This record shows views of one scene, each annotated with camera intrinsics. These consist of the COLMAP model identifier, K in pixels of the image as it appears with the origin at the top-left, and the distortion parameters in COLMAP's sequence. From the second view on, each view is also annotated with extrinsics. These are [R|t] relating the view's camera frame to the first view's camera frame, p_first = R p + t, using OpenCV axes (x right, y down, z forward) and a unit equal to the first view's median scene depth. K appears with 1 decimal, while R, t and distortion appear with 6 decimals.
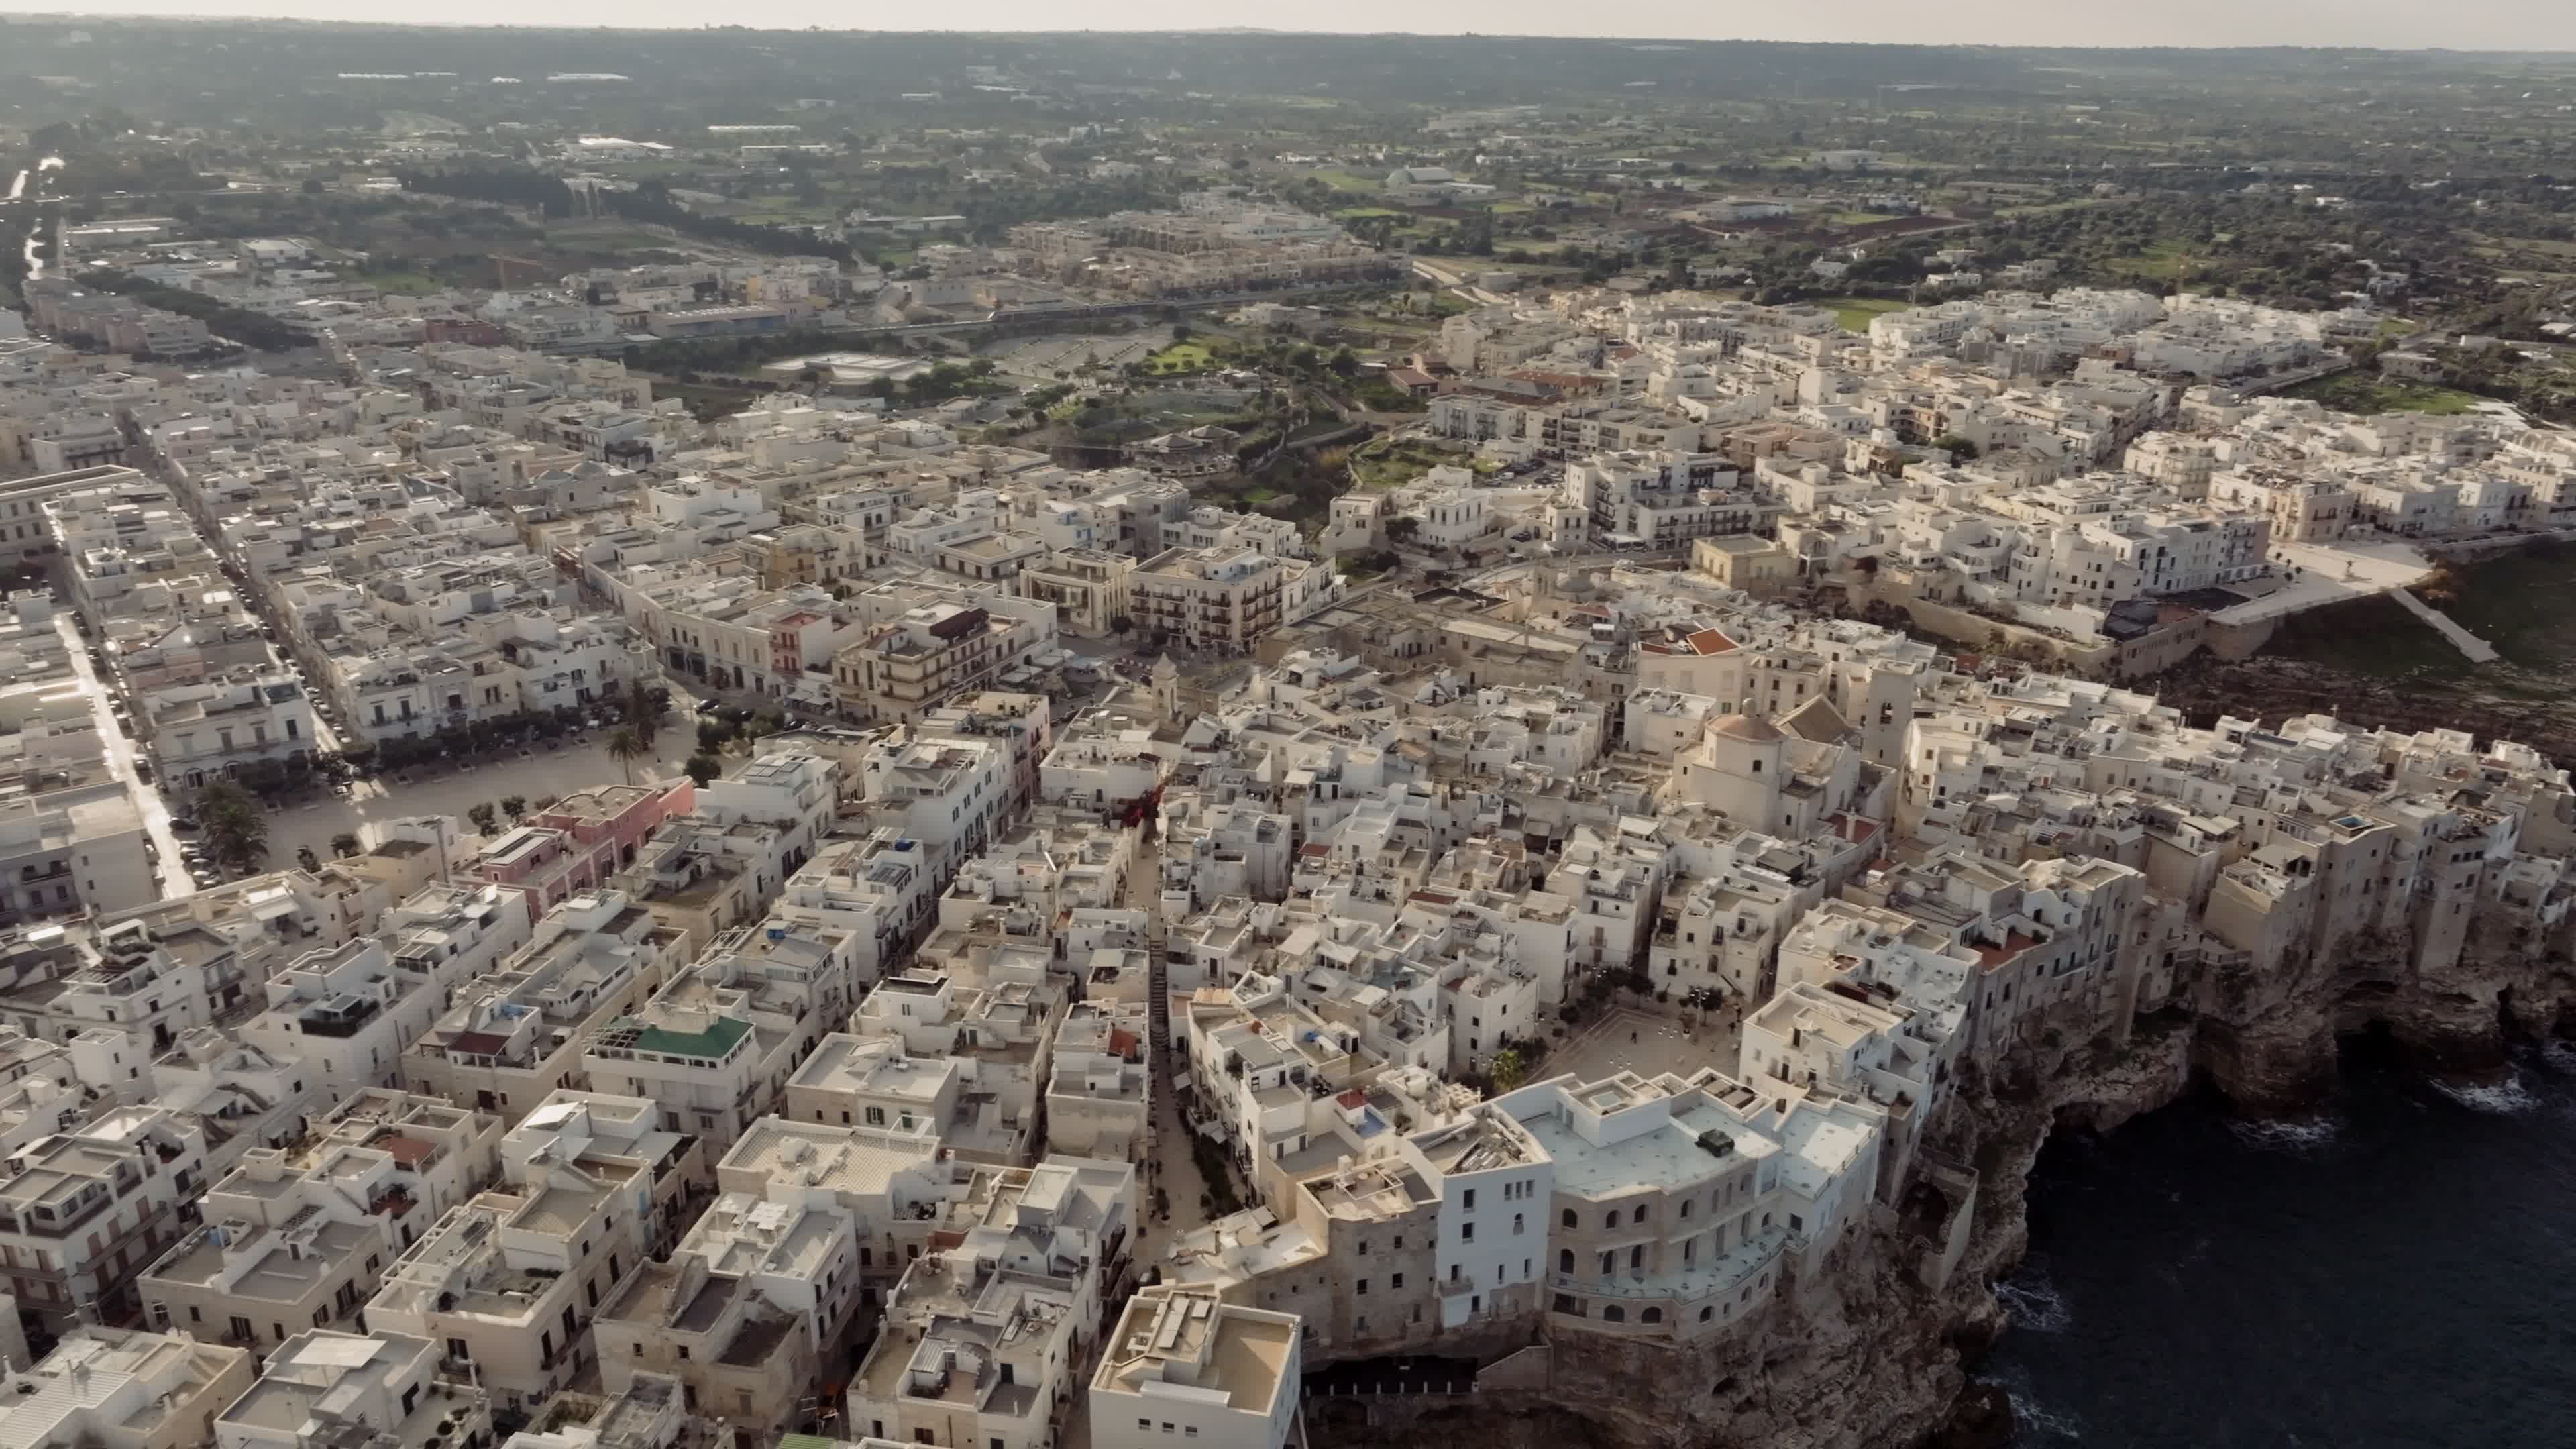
lens RADIAL K [[1816.1, 0, 1286.2], [0, 1816.1, 715.7], [0, 0, 1]] dist [-0.003630, 0.015025]
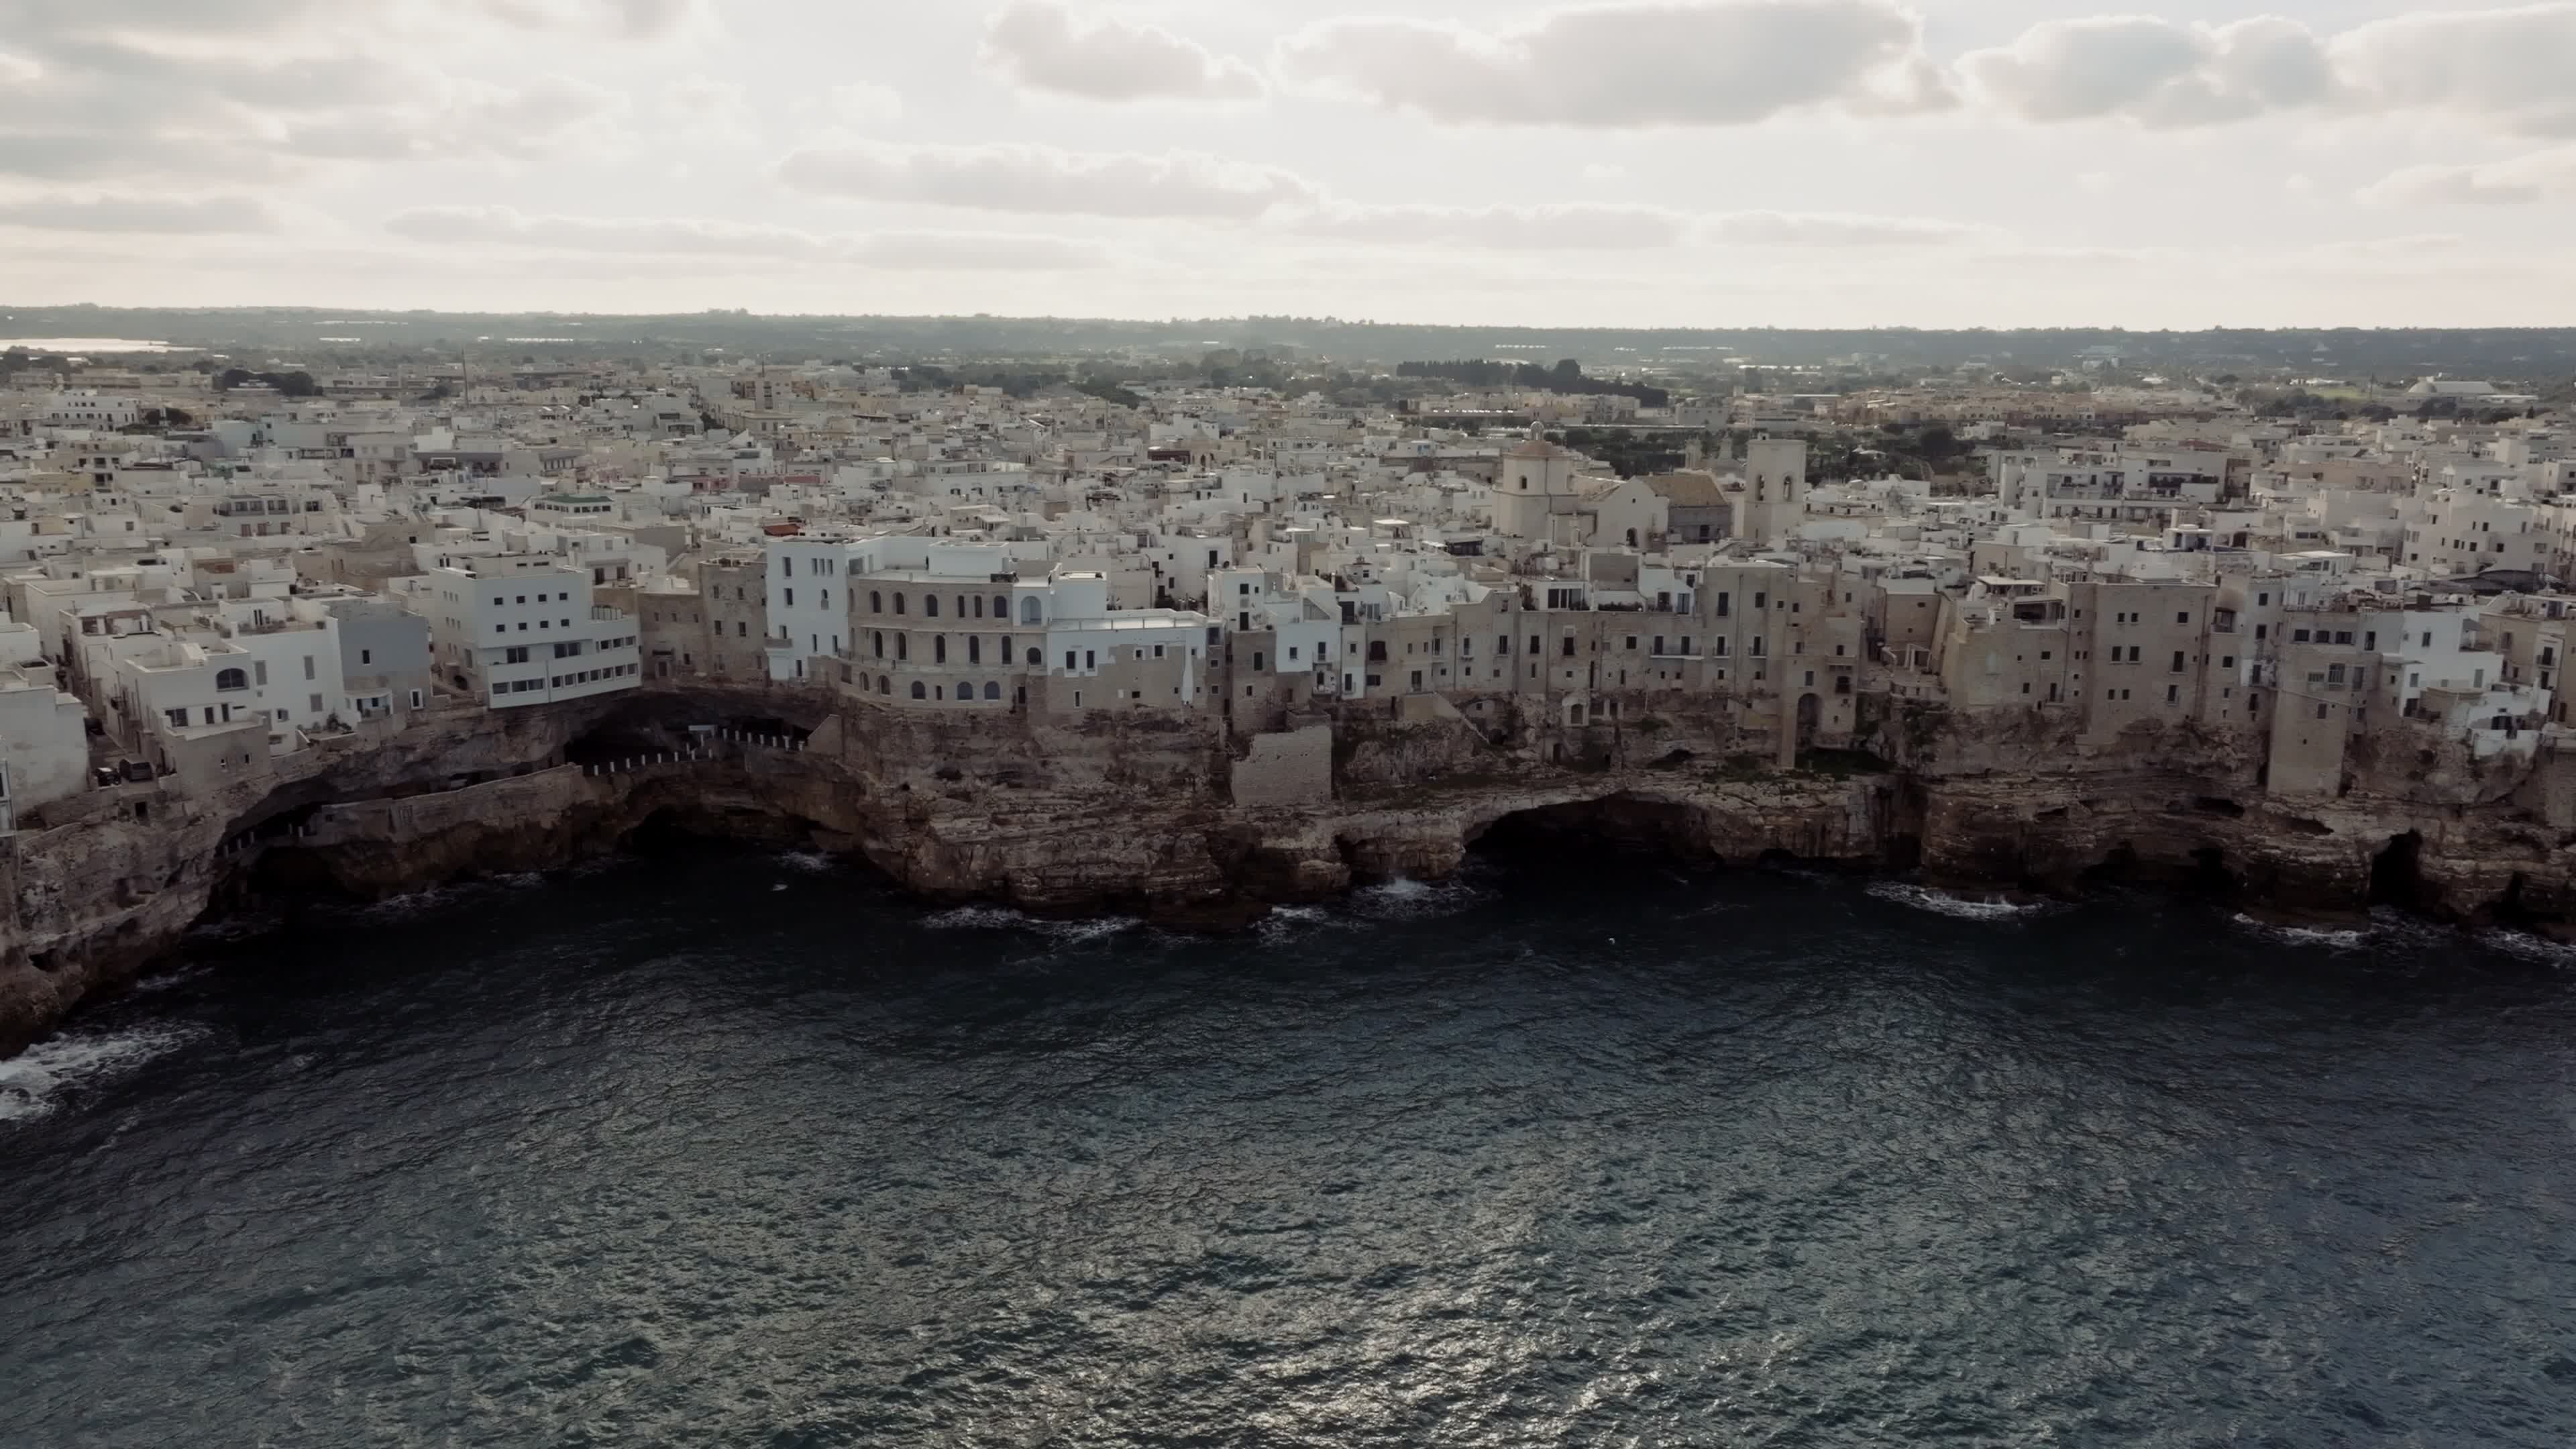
lens RADIAL K [[1816.1, 0, 1286.4], [0, 1816.1, 714.0], [0, 0, 1]] dist [-0.003630, 0.015025]
pose [[0.806383, 0.110300, -0.581017, 0.599777], [-0.206611, 0.973090, -0.102021, 0.225872], [0.554129, 0.202312, 0.807472, 0.104425]]
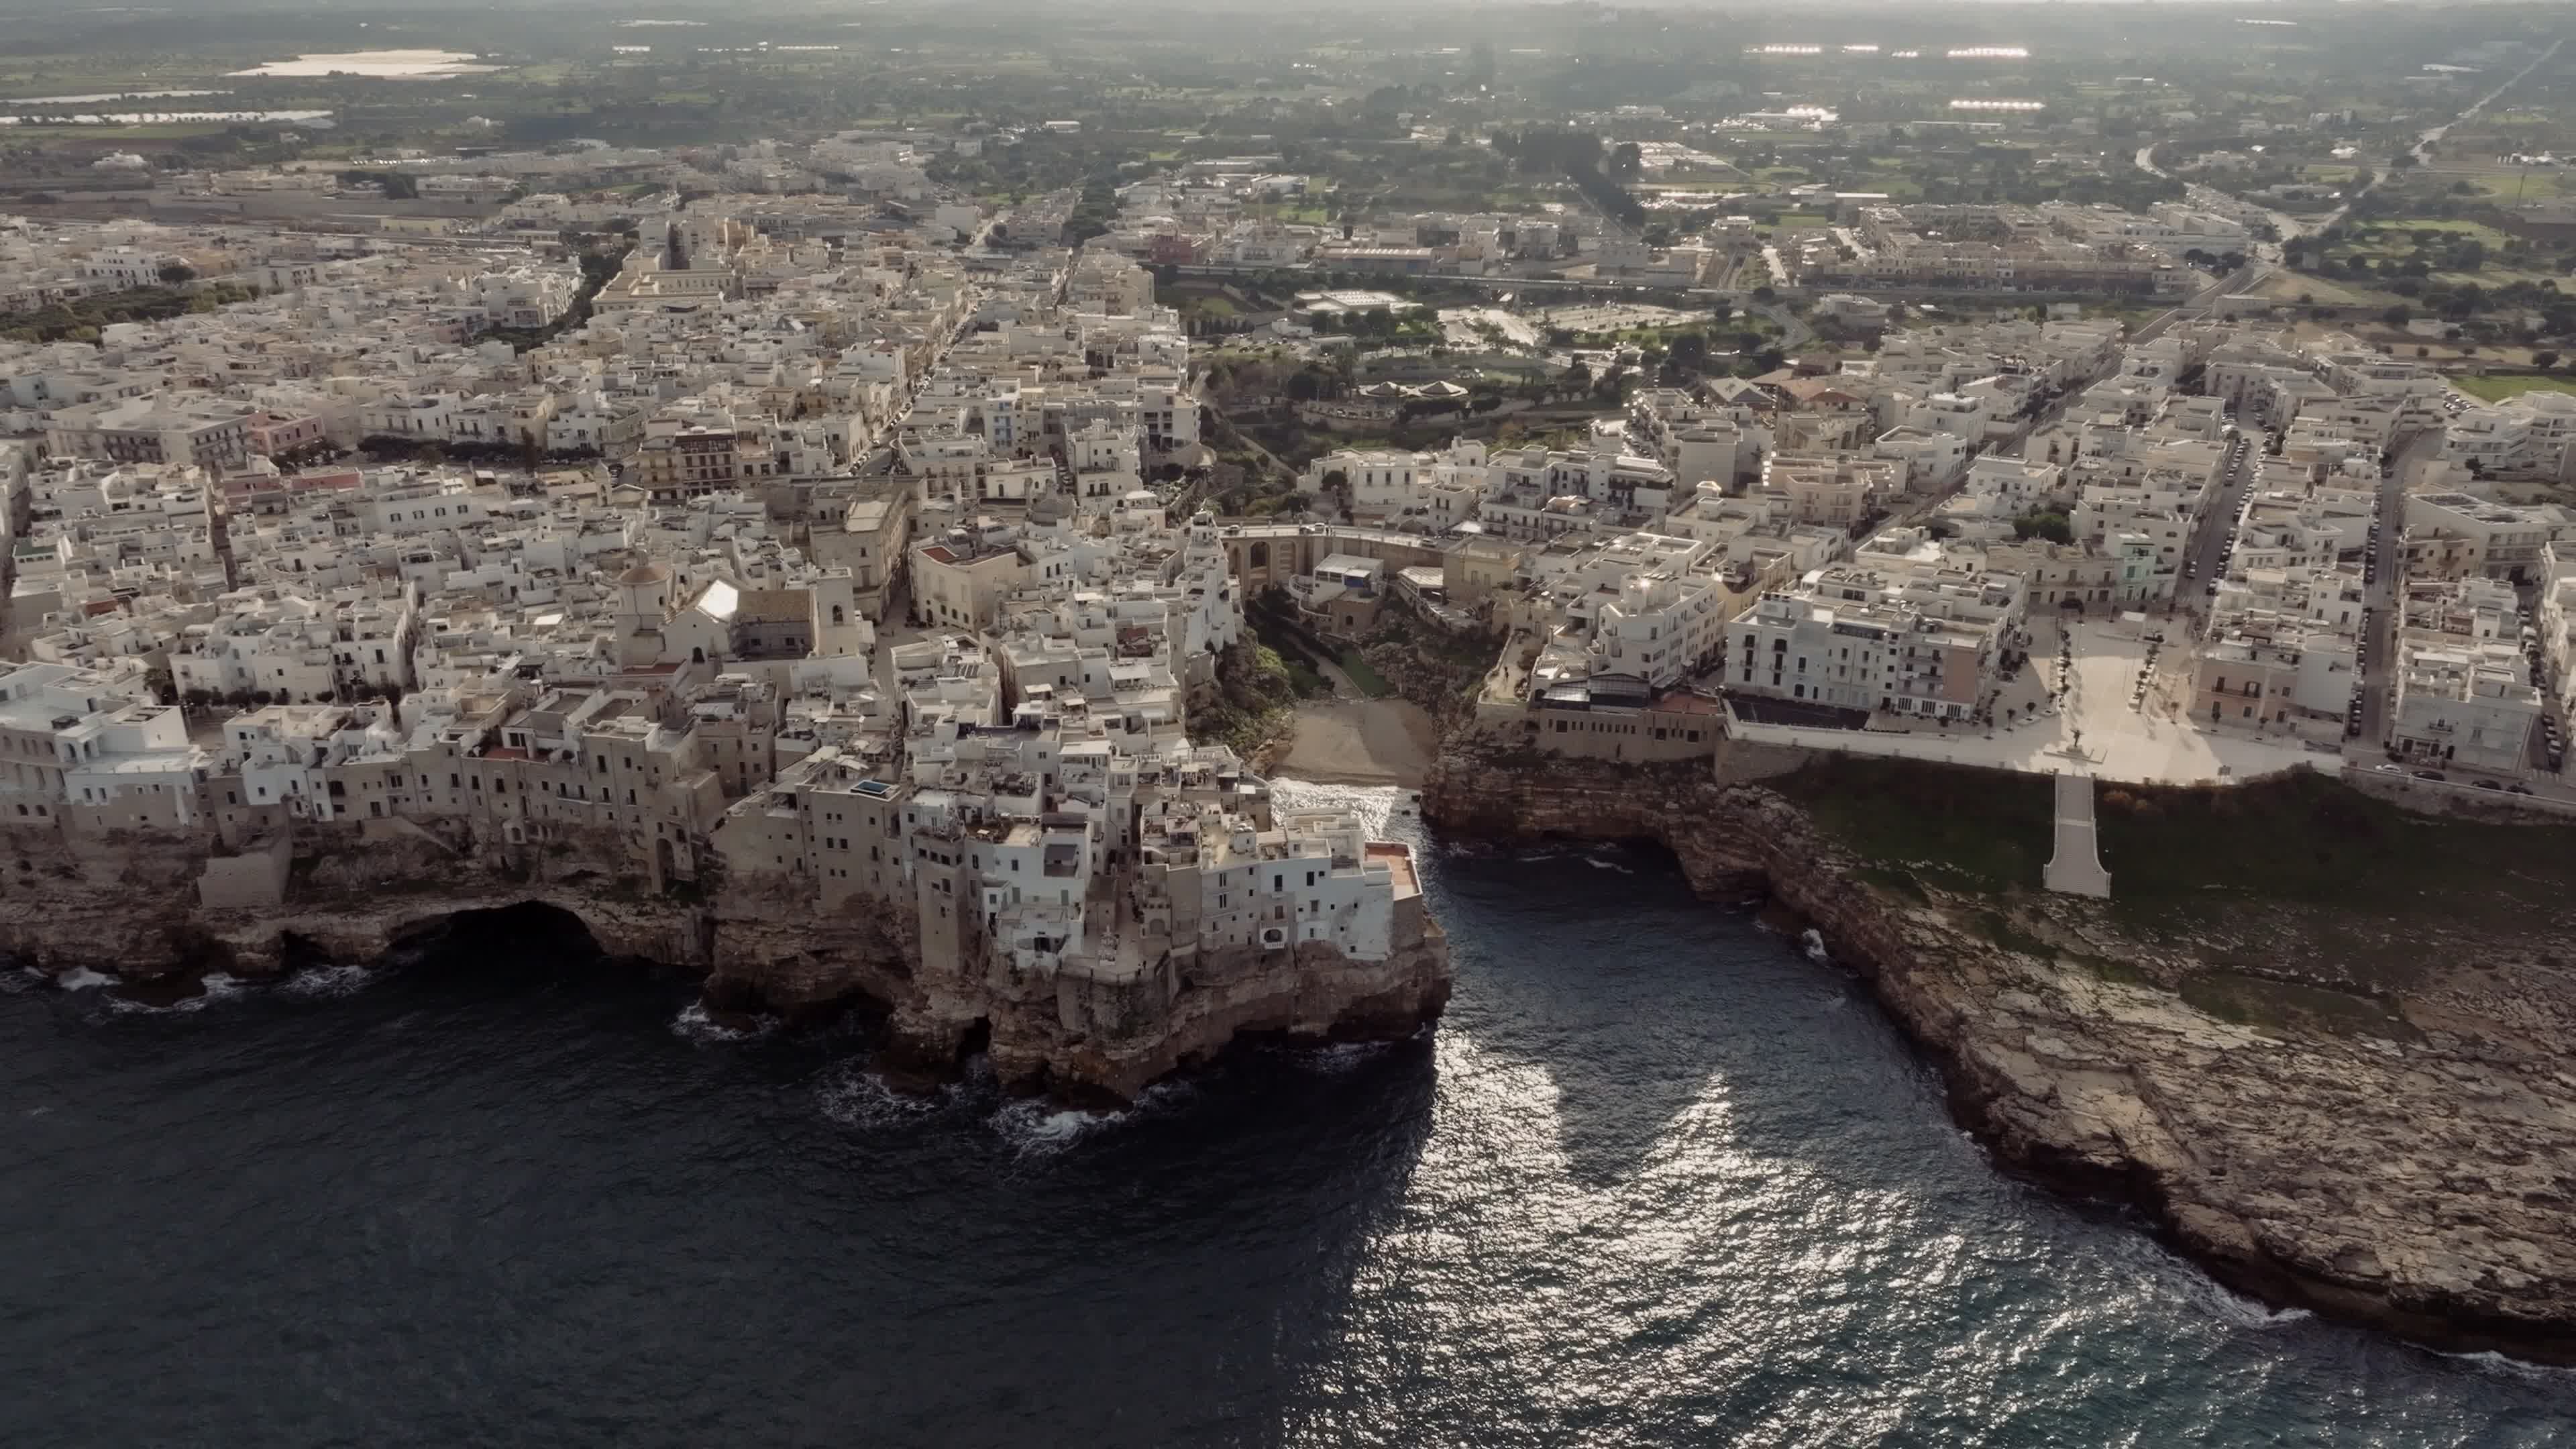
lens RADIAL K [[1816.1, 0, 1300.1], [0, 1816.1, 725.5], [0, 0, 1]] dist [-0.003630, 0.015025]
pose [[0.673457, 0.265965, -0.689724, 1.148731], [-0.254897, 0.959361, 0.121054, -0.125939], [0.693890, 0.094284, 0.713882, 0.350057]]
